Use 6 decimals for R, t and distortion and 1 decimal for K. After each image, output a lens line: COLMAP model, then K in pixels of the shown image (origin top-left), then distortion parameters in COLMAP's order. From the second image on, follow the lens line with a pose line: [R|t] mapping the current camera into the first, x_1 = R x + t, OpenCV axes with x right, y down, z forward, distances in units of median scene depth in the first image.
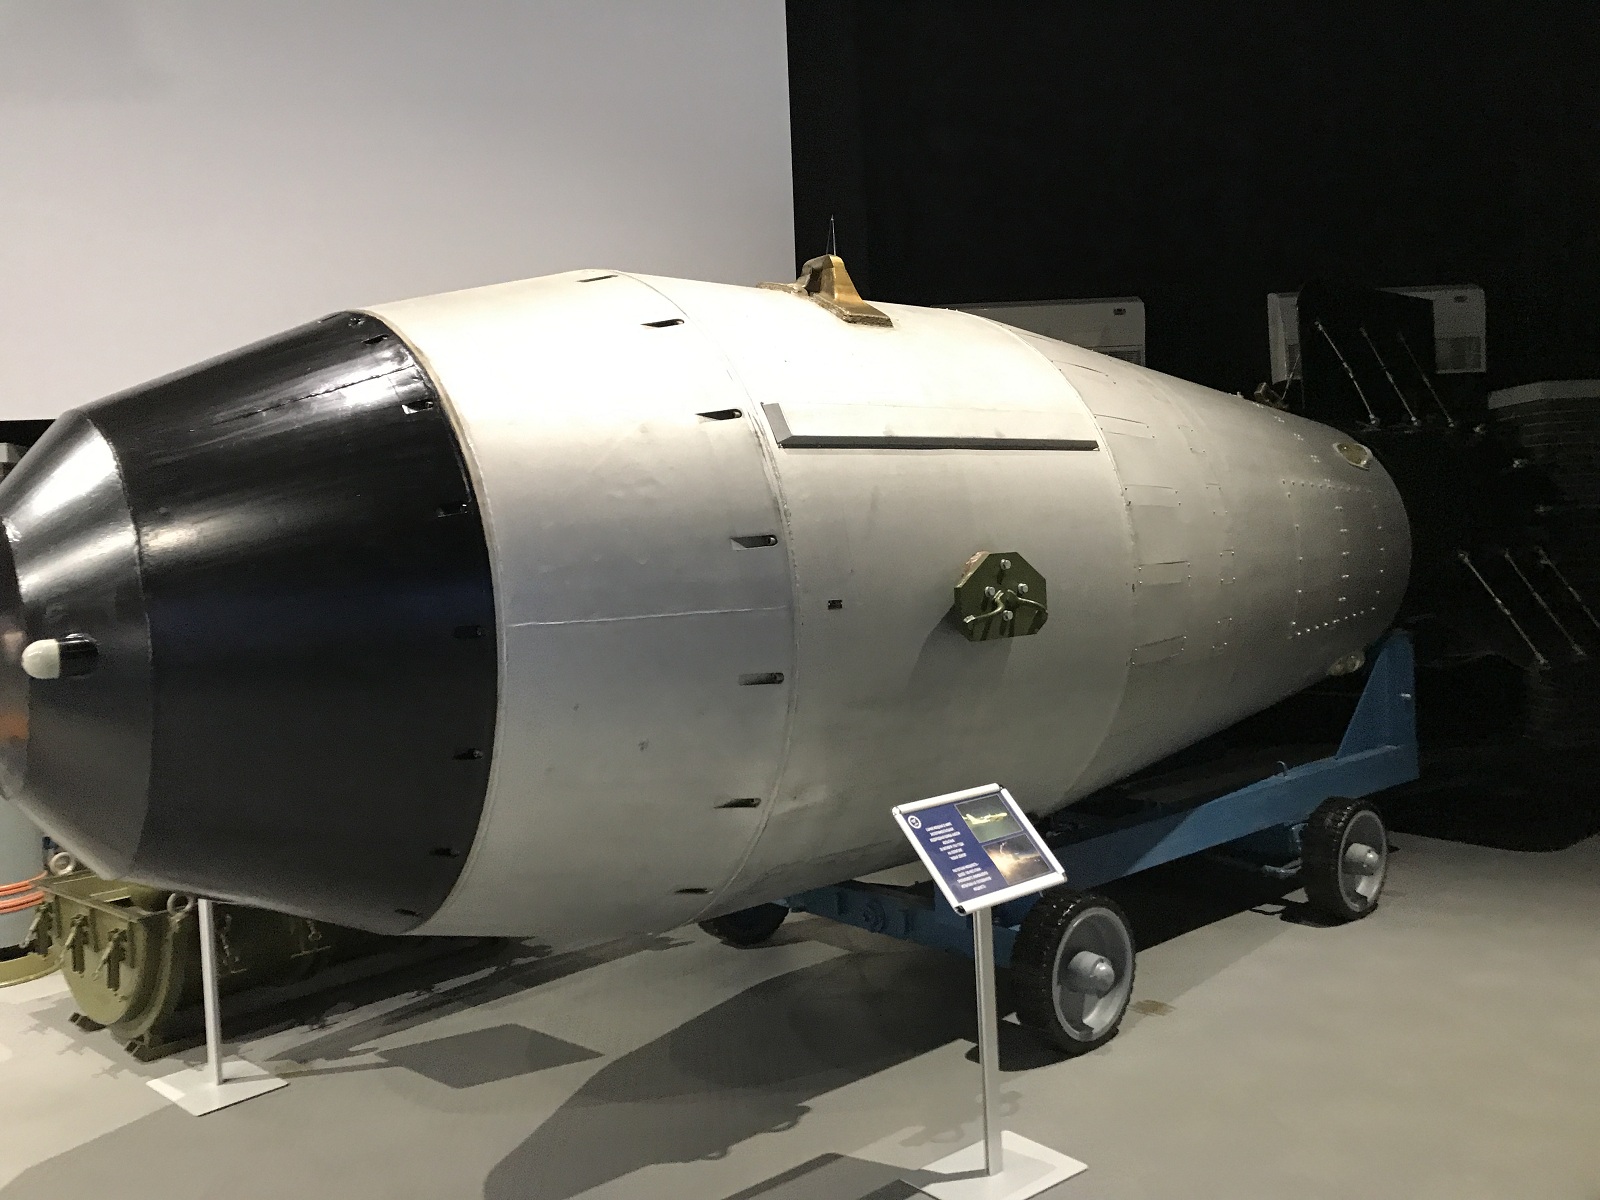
lens RADIAL K [[1295.3, 0, 772.9], [0, 1295.3, 606.8], [0, 0, 1]] dist [0.054110, -0.012477]
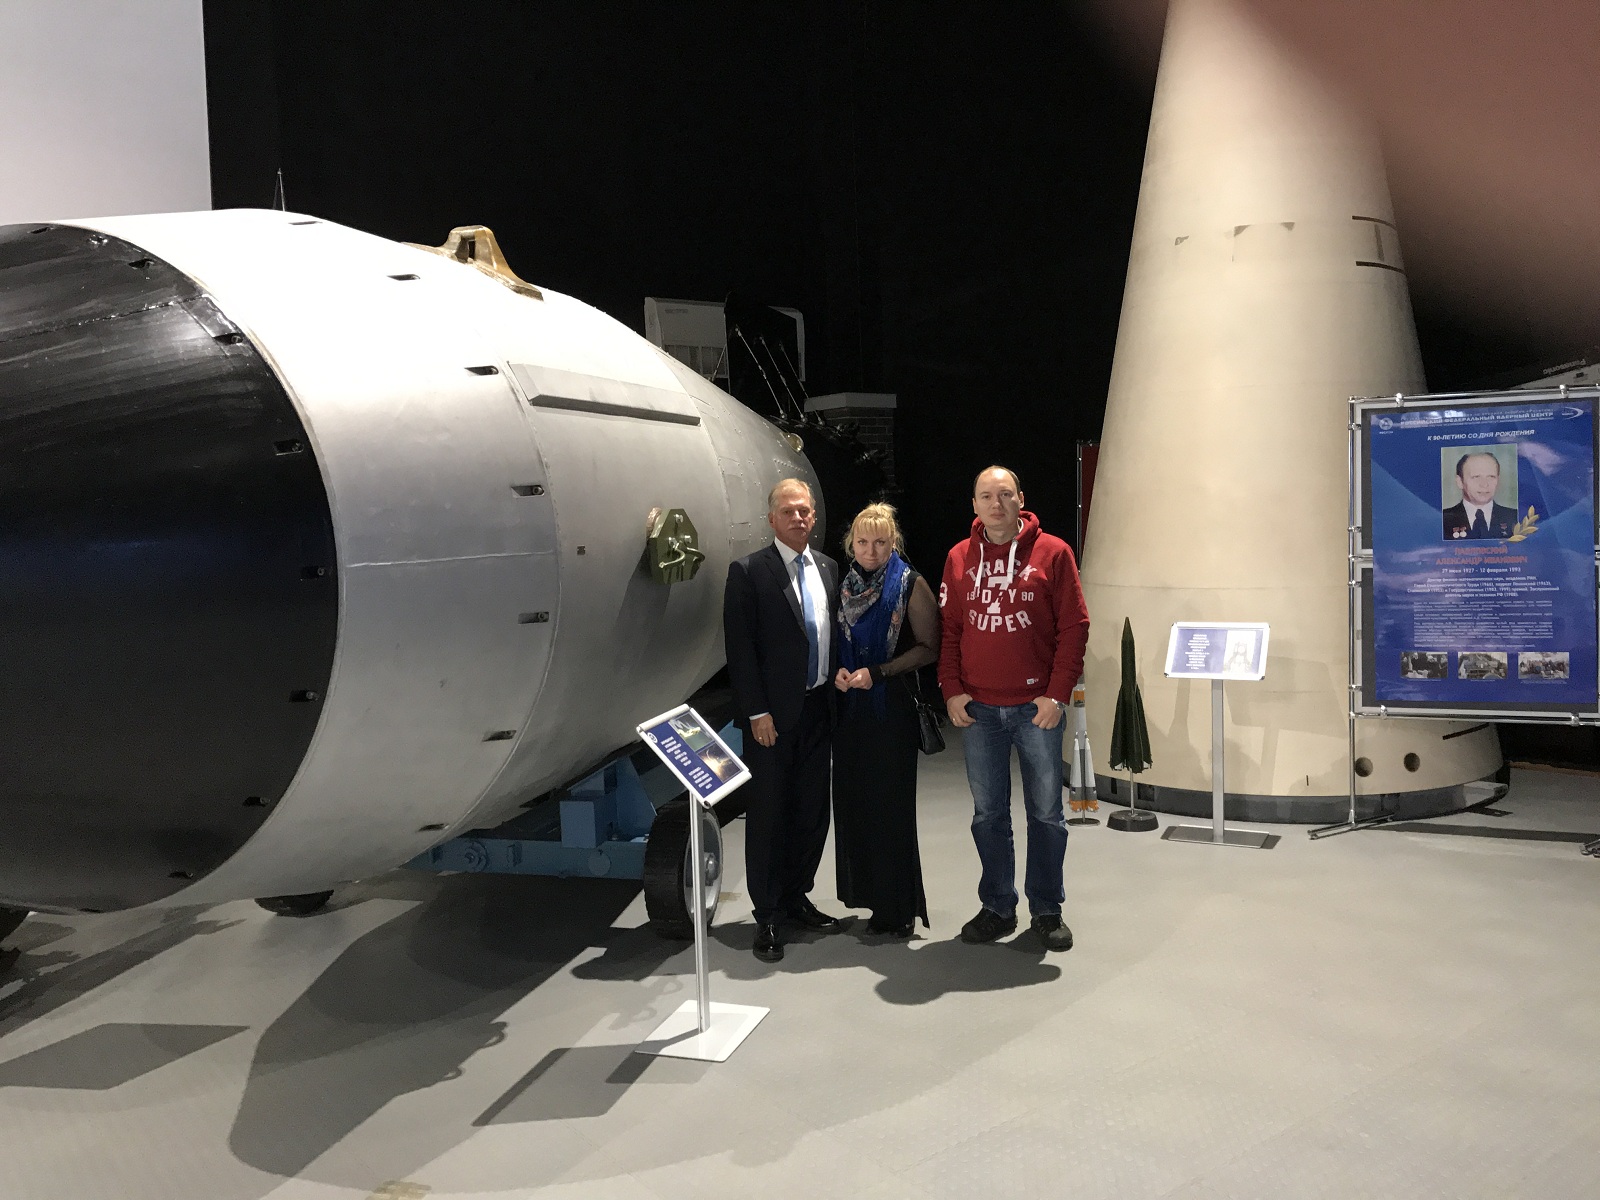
lens RADIAL K [[1295.3, 0, 772.9], [0, 1295.3, 606.8], [0, 0, 1]] dist [0.054110, -0.012477]
pose [[0.843476, -0.023847, 0.536638, -0.391578], [0.016874, 0.999697, 0.017901, 0.028295], [-0.536903, -0.006044, 0.843623, -0.026643]]
